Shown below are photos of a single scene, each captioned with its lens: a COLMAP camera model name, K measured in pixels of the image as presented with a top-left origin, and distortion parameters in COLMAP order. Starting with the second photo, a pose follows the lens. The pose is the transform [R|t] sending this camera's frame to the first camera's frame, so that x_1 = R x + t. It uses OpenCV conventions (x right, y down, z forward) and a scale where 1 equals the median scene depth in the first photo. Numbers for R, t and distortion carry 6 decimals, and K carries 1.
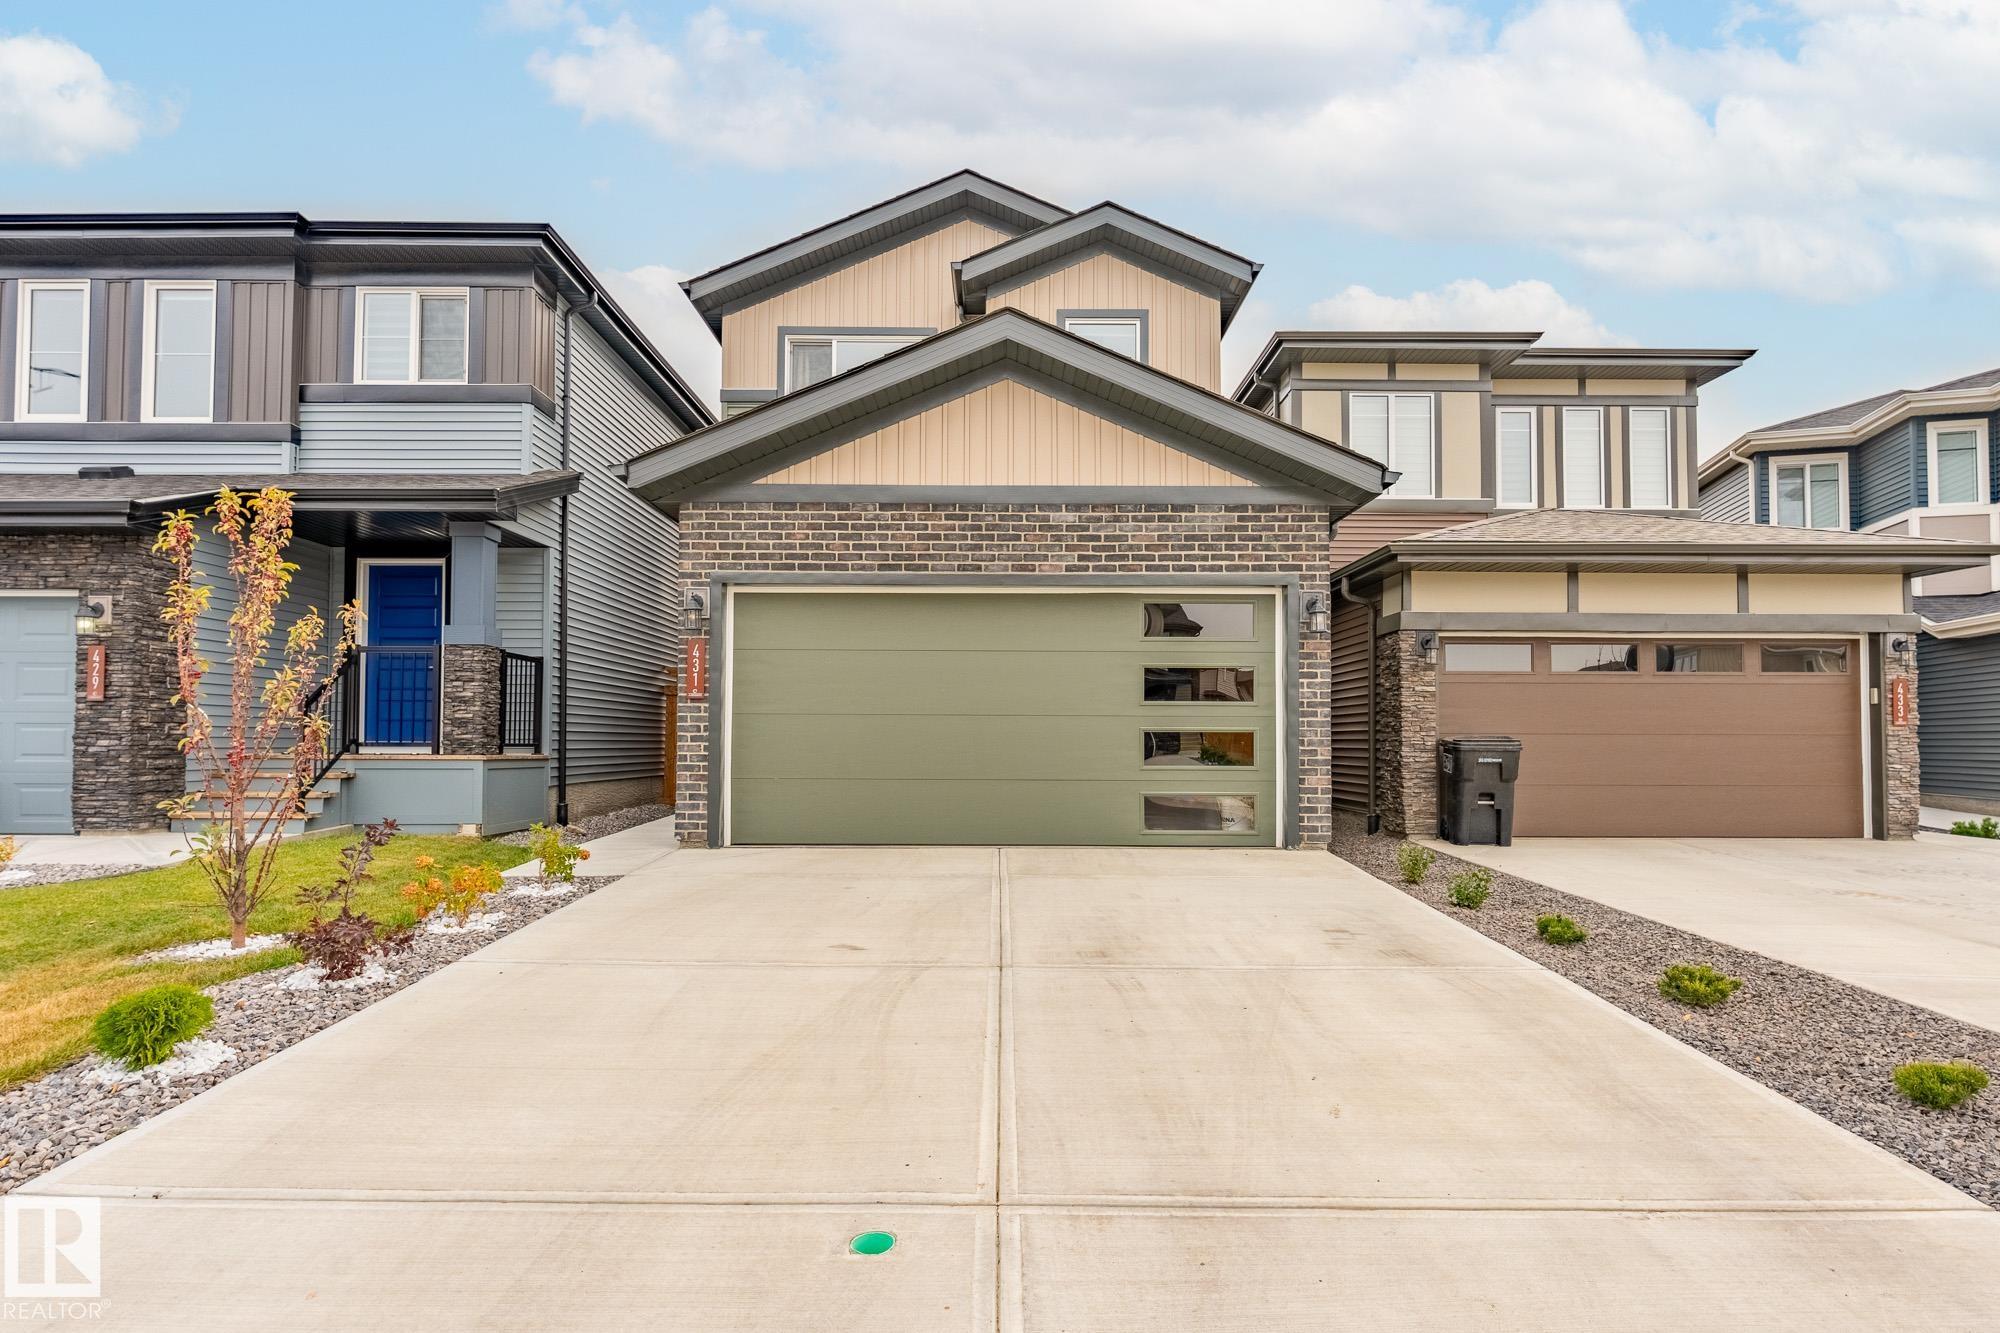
lens RADIAL K [[946.1, 0, 999.6], [0, 946.1, 682.0], [0, 0, 1]] dist [-0.001636, -0.000039]
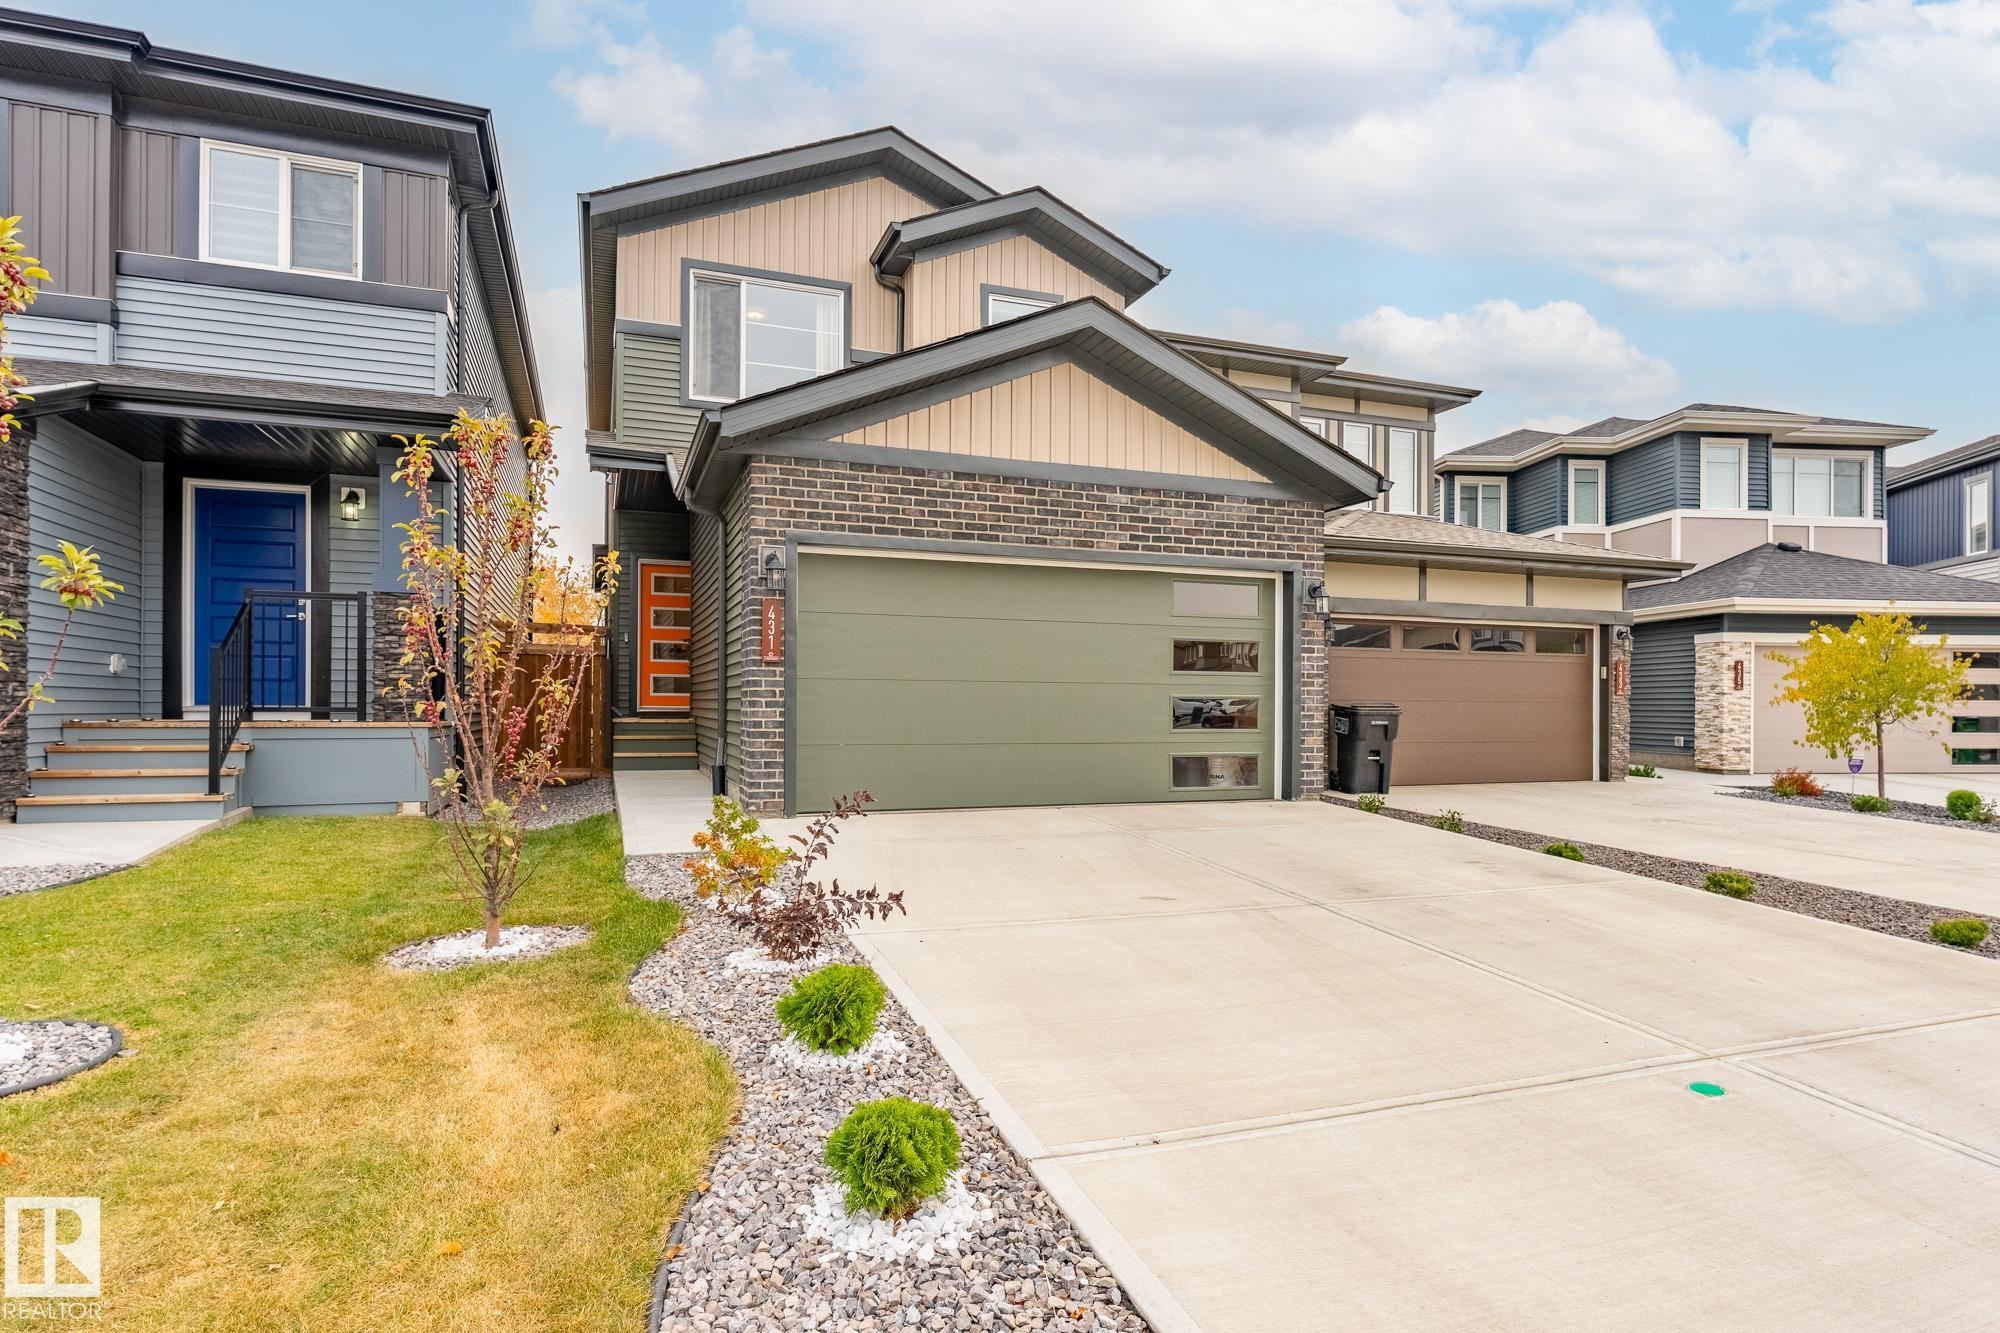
lens RADIAL K [[946.1, 0, 1014.5], [0, 946.1, 669.4], [0, 0, 1]] dist [-0.001636, -0.000039]
pose [[0.948501, 0.013525, 0.316486, -0.292543], [-0.021823, 0.999504, 0.022689, -0.001784], [-0.316023, -0.028427, 0.948326, 0.011453]]
